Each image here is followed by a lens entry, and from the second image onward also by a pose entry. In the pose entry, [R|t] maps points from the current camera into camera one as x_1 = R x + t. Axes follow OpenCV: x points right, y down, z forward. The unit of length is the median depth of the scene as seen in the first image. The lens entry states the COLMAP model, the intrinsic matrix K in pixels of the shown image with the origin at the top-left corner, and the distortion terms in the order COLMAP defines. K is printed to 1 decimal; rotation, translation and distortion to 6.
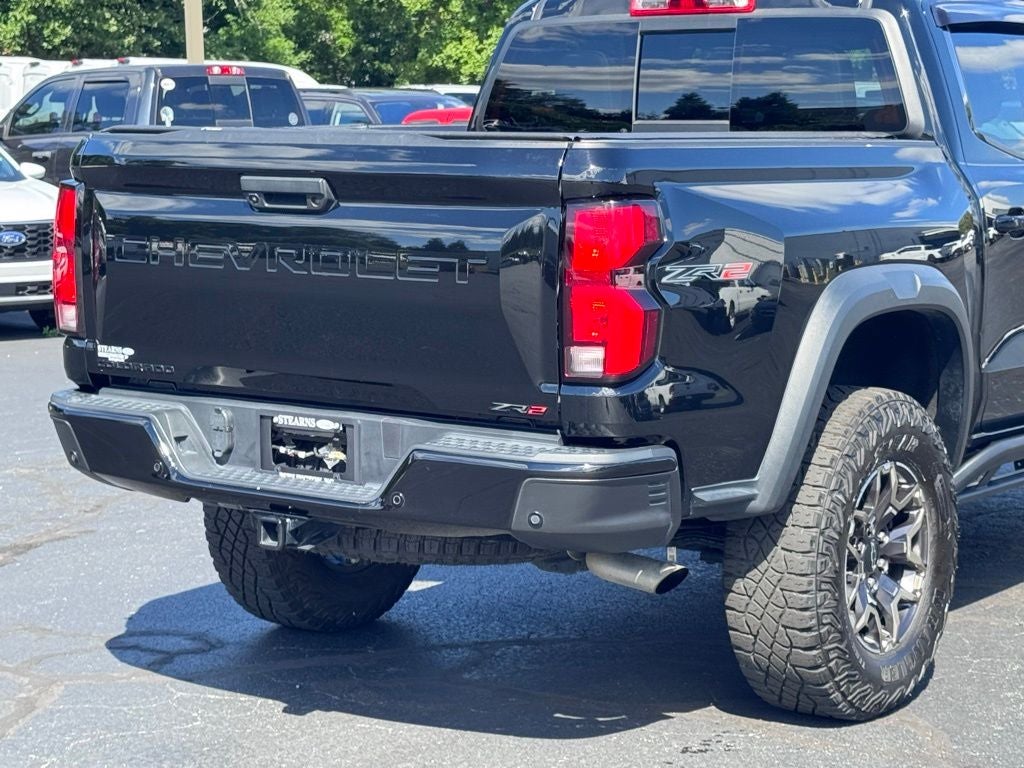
lens RADIAL K [[2204.2, 0, 512.0], [0, 2204.2, 384.0], [0, 0, 1]] dist [0.176025, -0.196015]
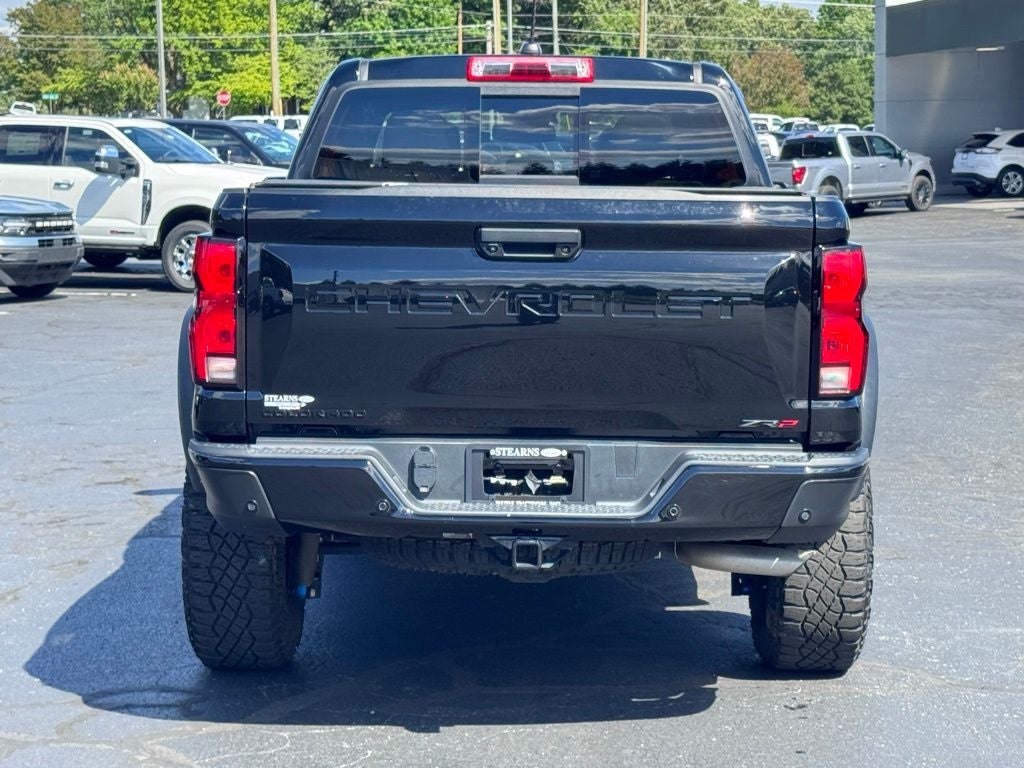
lens RADIAL K [[2204.2, 0, 512.0], [0, 2204.2, 384.0], [0, 0, 1]] dist [0.176025, -0.196015]
pose [[0.816717, -0.049178, 0.574940, -0.718387], [0.060978, 0.998138, -0.001244, -0.015342], [-0.573808, 0.036075, 0.818195, 0.110267]]
